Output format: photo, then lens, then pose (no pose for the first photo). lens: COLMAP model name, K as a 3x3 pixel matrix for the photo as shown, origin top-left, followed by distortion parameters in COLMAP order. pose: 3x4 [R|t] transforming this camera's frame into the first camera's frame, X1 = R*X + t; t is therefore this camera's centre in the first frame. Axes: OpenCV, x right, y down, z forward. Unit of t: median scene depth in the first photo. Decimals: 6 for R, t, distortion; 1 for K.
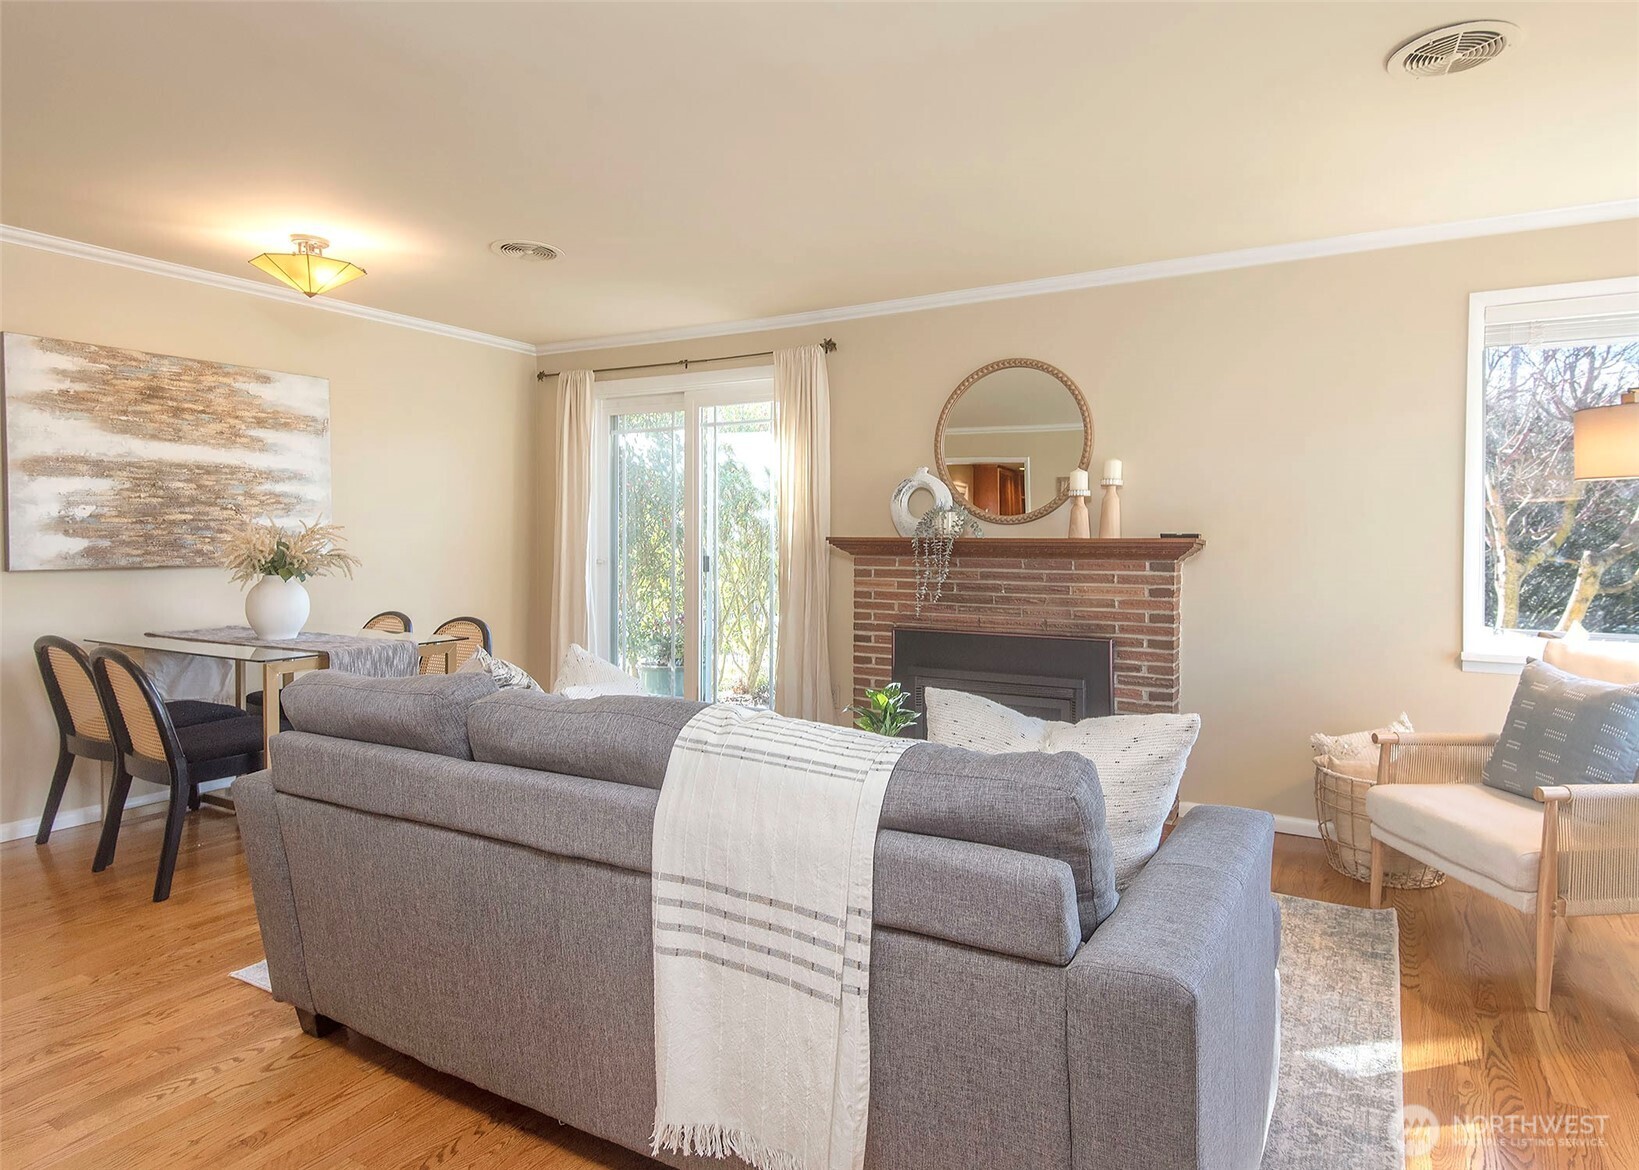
lens RADIAL K [[922.6, 0, 935.1], [0, 922.6, 559.8], [0, 0, 1]] dist [0.002414, 0.000272]
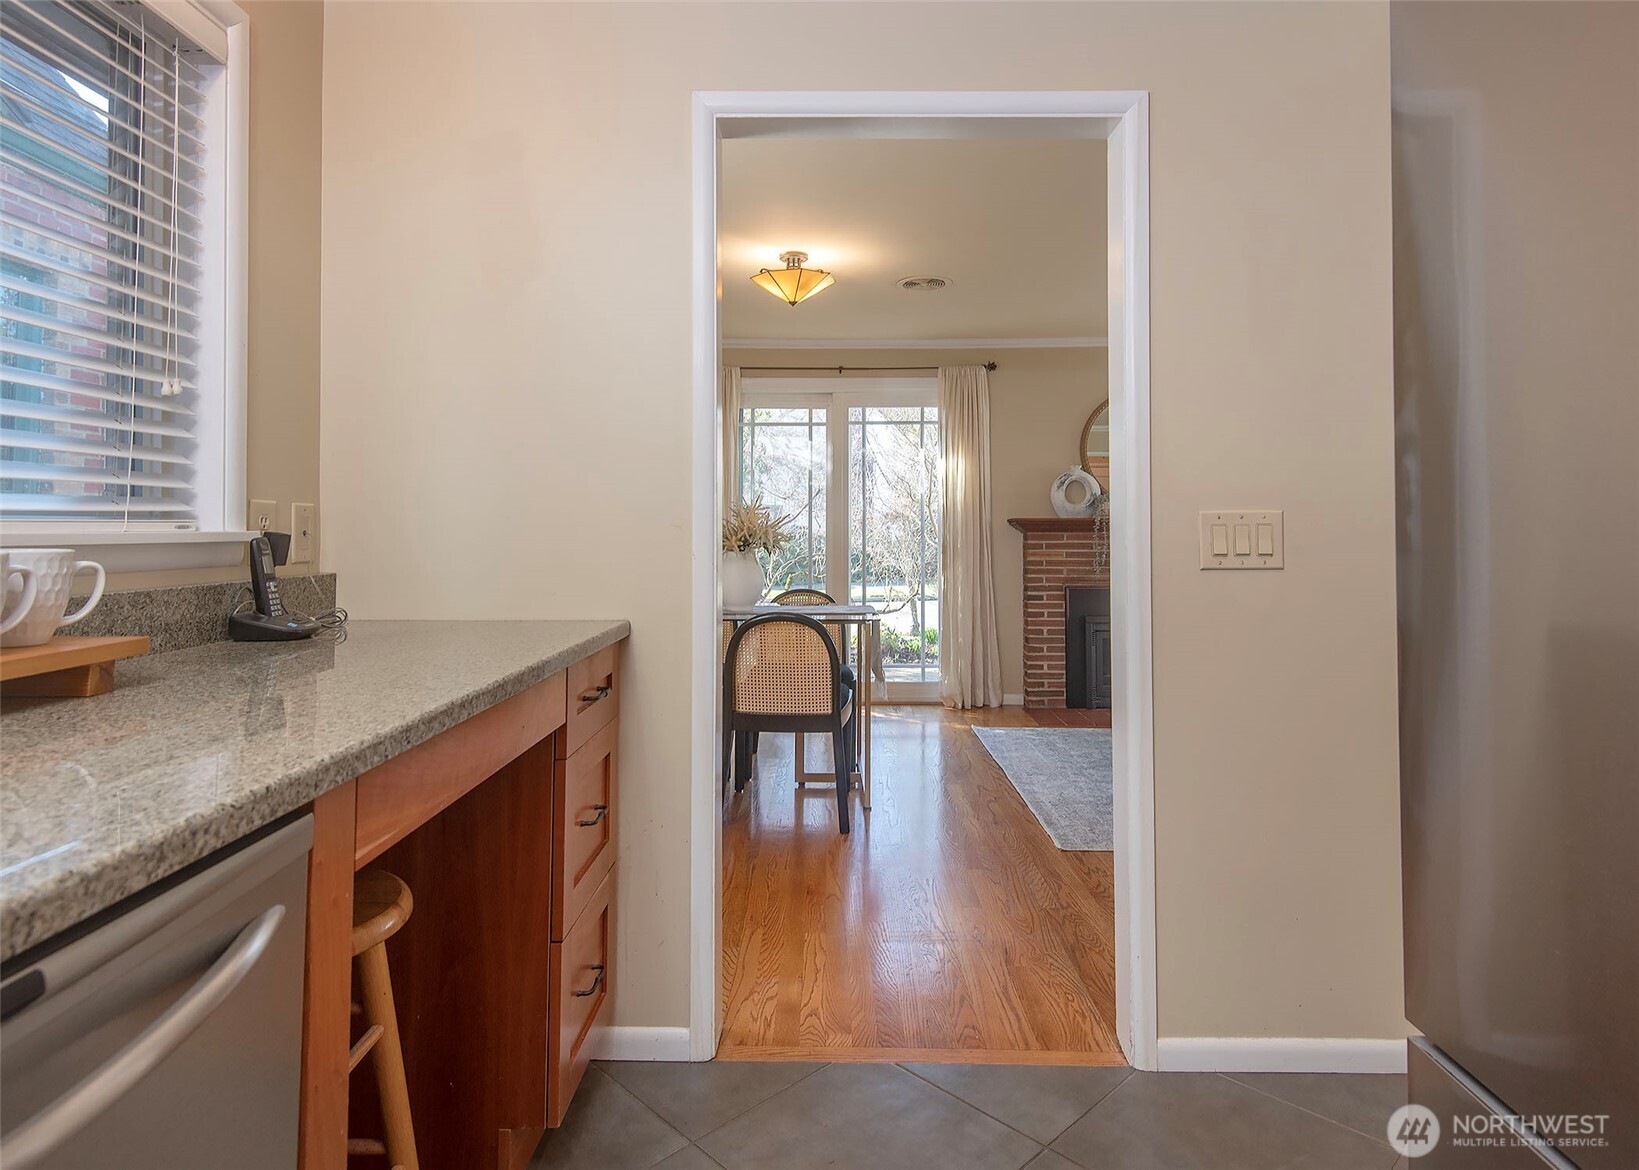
lens RADIAL K [[903.6, 0, 822.4], [0, 903.6, 512.2], [0, 0, 1]] dist [-0.106813, -0.000338]
pose [[0.902074, 0.001996, 0.431577, -0.992619], [0.015638, 0.999182, -0.037306, 0.009941], [-0.431298, 0.040402, 0.901304, 0.004342]]
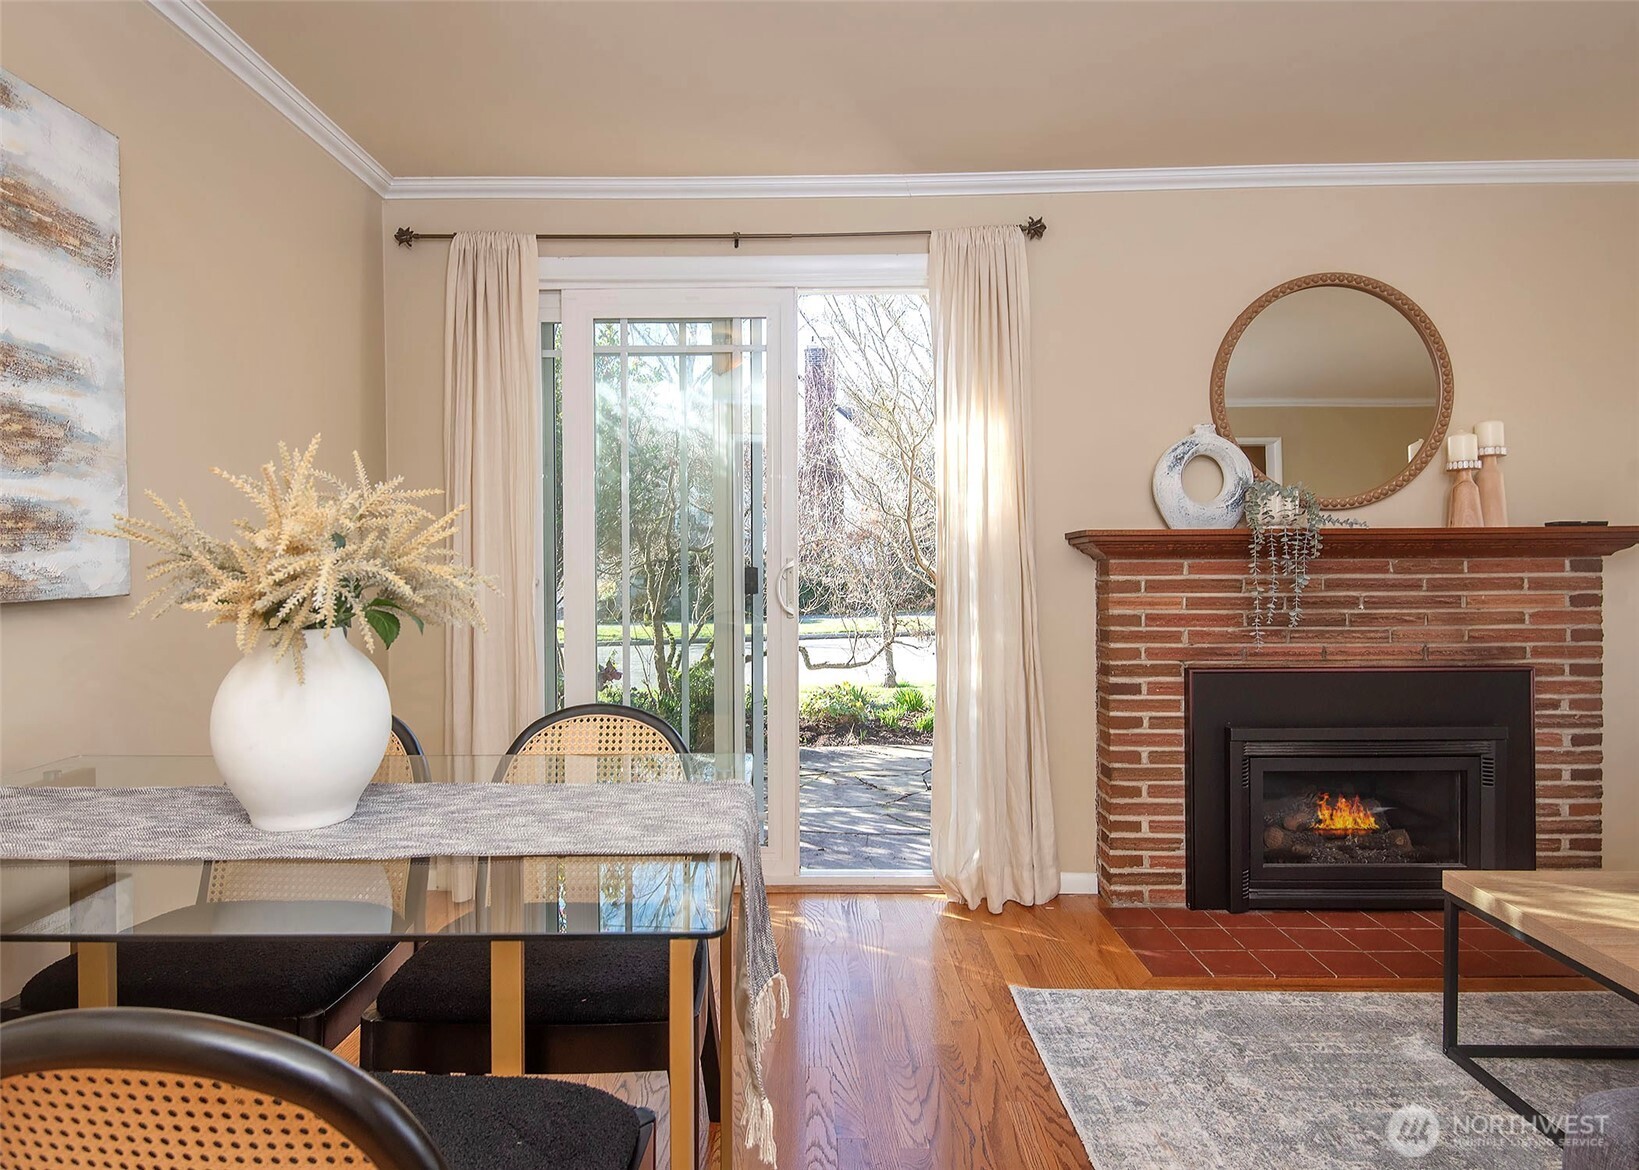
lens RADIAL K [[946.8, 0, 789.6], [0, 946.8, 566.3], [0, 0, 1]] dist [0.003264, -0.016078]
pose [[0.904307, -0.016636, 0.426558, -0.639245], [0.021184, 0.999758, -0.005920, -0.000749], [-0.426356, 0.014389, 0.904441, 0.569281]]
